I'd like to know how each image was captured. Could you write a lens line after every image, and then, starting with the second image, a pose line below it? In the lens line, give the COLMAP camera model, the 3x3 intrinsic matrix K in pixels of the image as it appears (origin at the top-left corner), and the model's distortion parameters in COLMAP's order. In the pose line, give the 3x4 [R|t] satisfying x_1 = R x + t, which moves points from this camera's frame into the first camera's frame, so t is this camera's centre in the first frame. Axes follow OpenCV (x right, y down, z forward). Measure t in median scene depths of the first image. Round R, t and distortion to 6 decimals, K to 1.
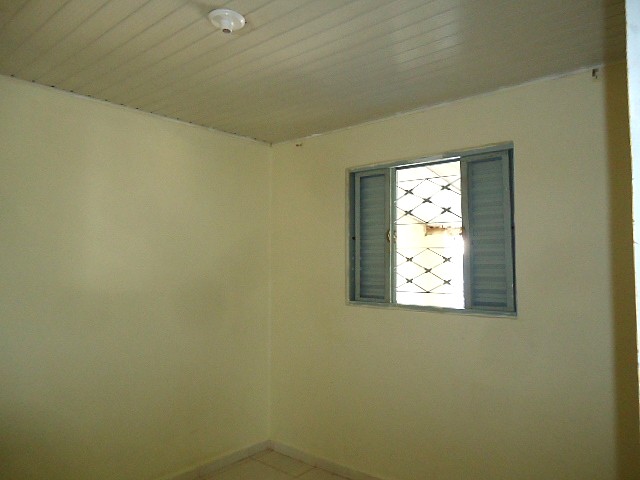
lens RADIAL K [[467.2, 0, 320.9], [0, 467.2, 238.3], [0, 0, 1]] dist [-0.006229, 0.001780]
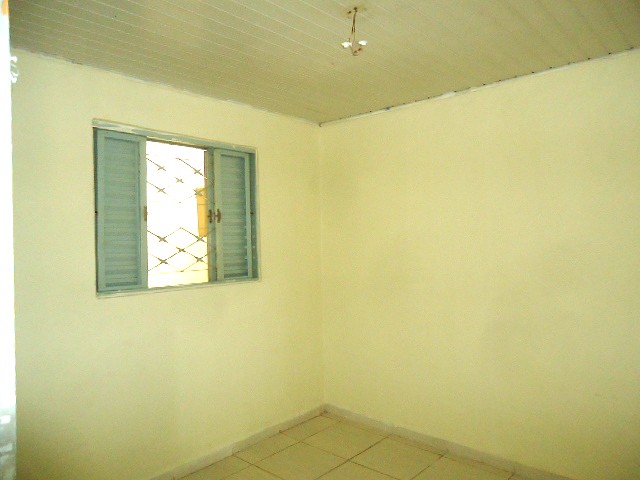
lens RADIAL K [[467.2, 0, 320.9], [0, 467.2, 238.3], [0, 0, 1]] dist [-0.006229, 0.001780]
pose [[-0.010999, -0.004555, 0.999929, -0.764415], [-0.033736, 0.999422, 0.004181, 0.028040], [-0.999370, -0.033688, -0.011147, 0.683195]]
